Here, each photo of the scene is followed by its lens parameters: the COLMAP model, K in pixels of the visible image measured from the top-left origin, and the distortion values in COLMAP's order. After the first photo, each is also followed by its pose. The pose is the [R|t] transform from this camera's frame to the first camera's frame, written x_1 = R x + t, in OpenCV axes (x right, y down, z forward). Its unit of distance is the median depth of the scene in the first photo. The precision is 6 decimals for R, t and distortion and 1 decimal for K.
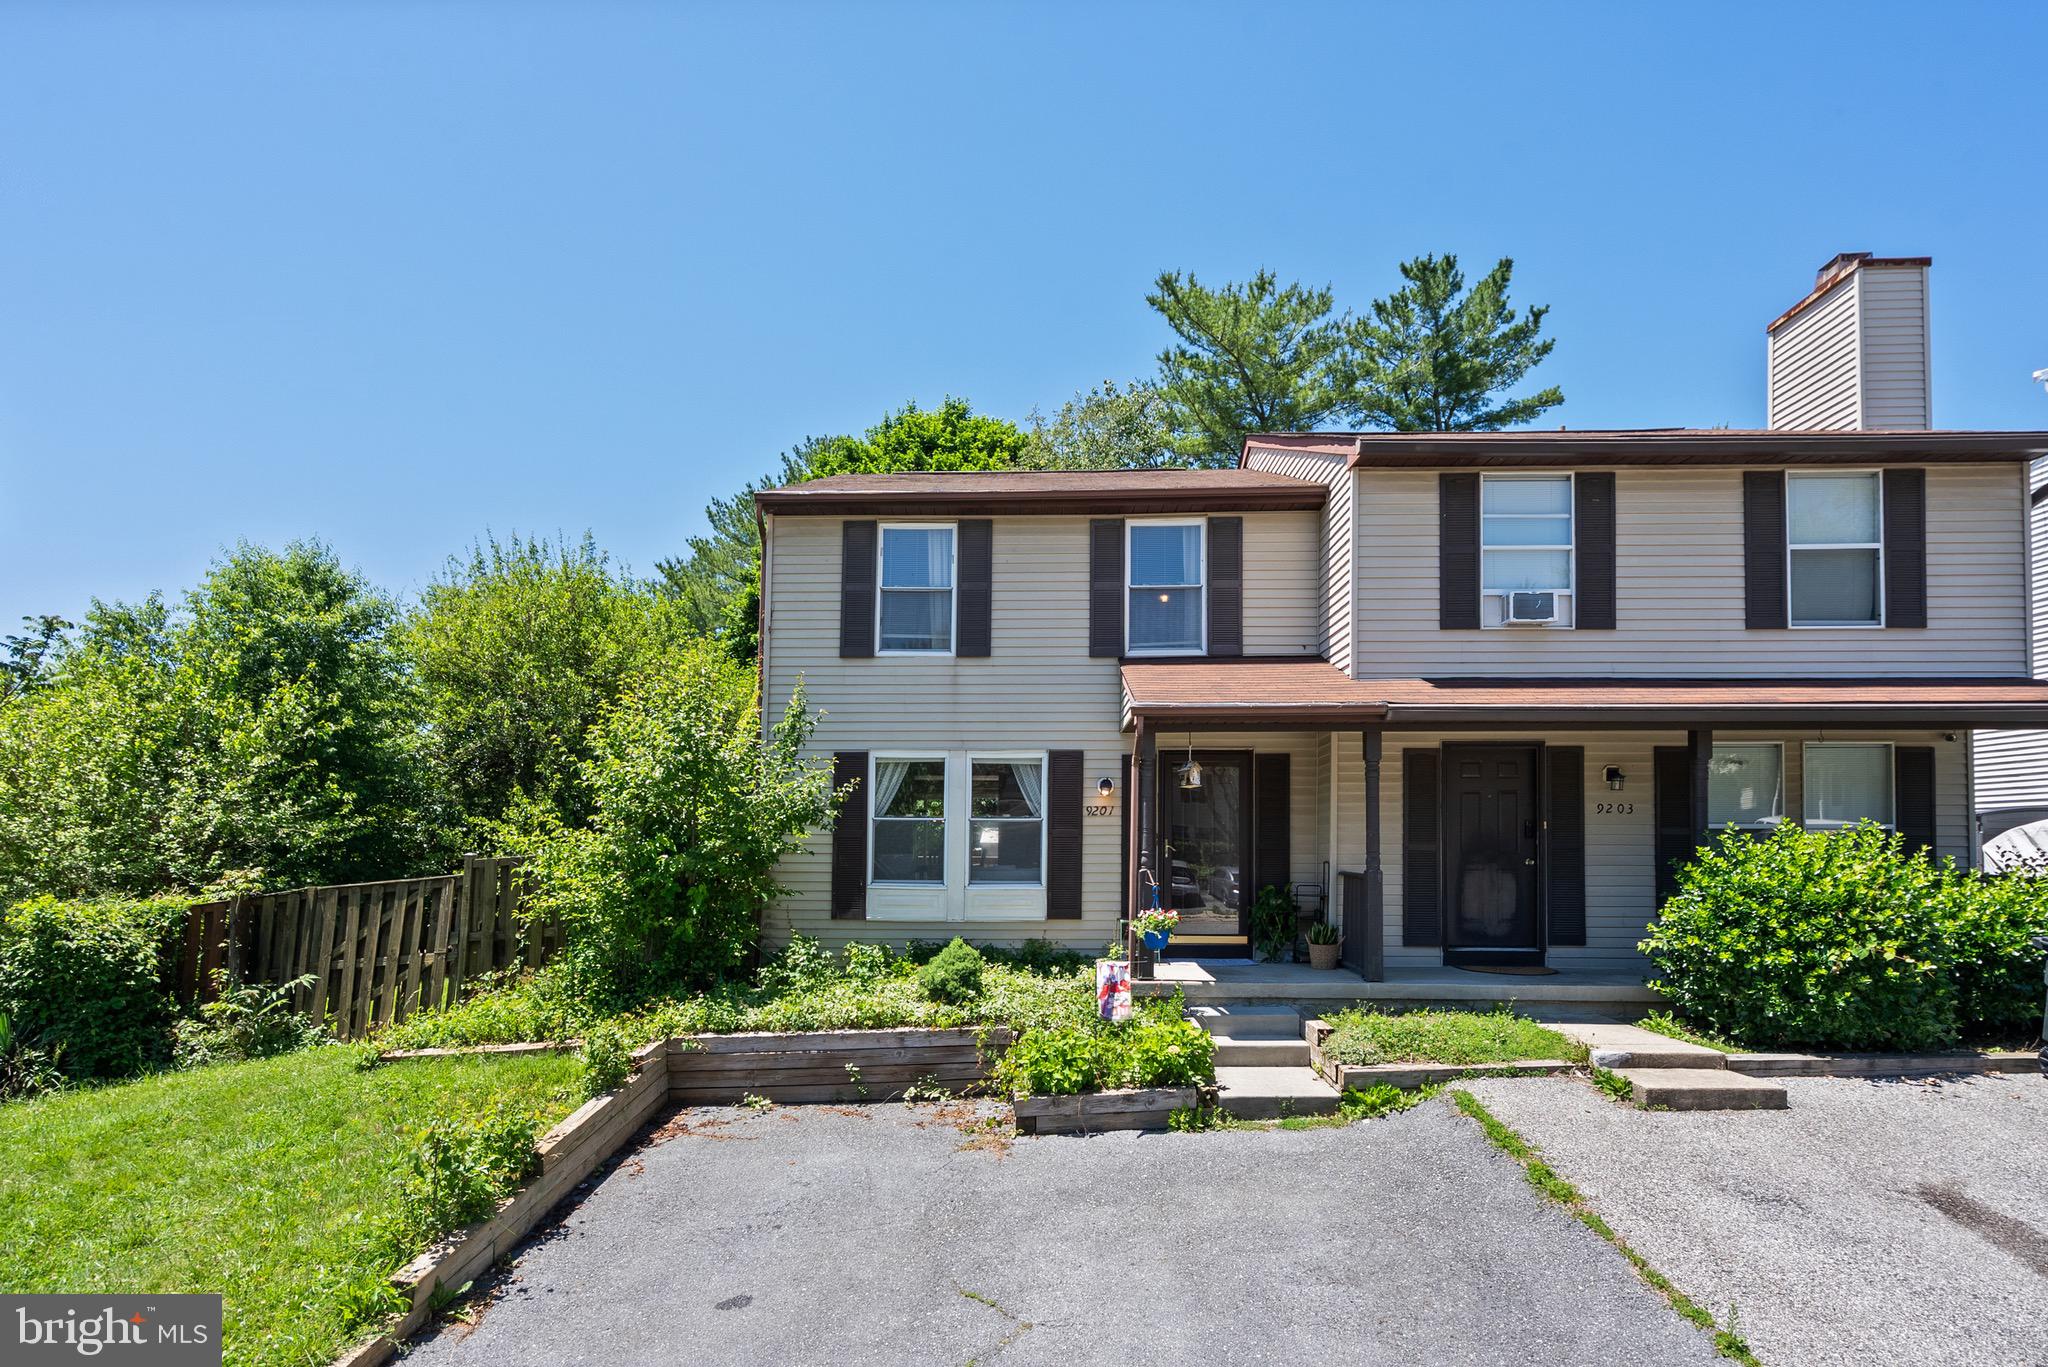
lens RADIAL K [[1000.5, 0, 1024.0], [0, 1000.5, 683.5], [0, 0, 1]] dist [0.000446, 0.000428]
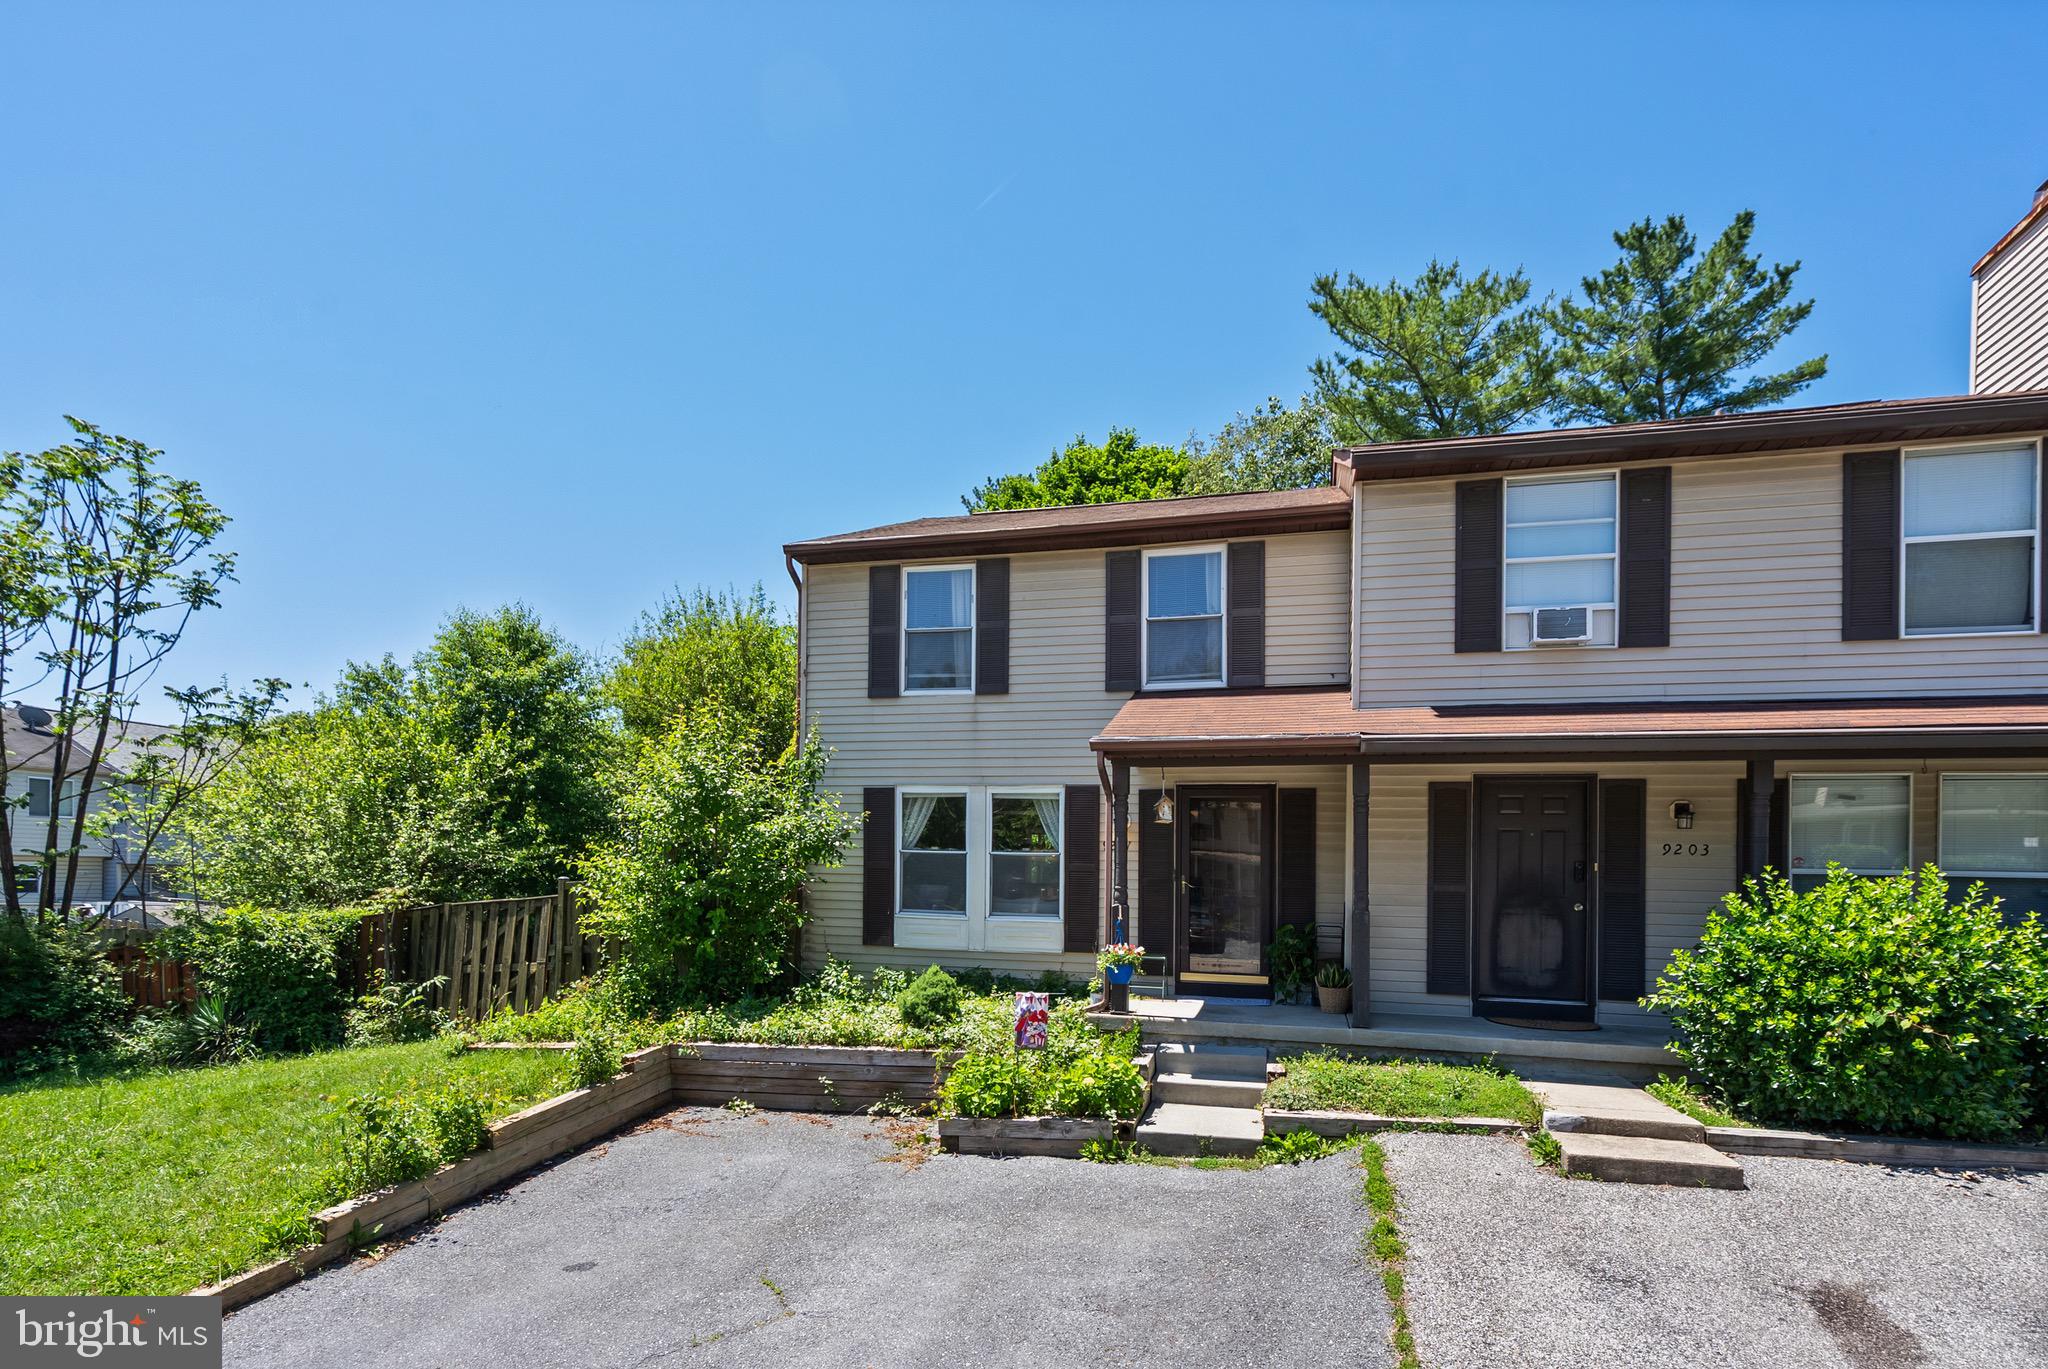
lens RADIAL K [[1008.2, 0, 1023.8], [0, 1008.2, 751.6], [0, 0, 1]] dist [0.000475, 0.000639]
pose [[0.973735, -0.010525, -0.227439, 0.226710], [0.017974, 0.999367, 0.030702, 0.000961], [0.226972, -0.033984, 0.973308, 0.004721]]
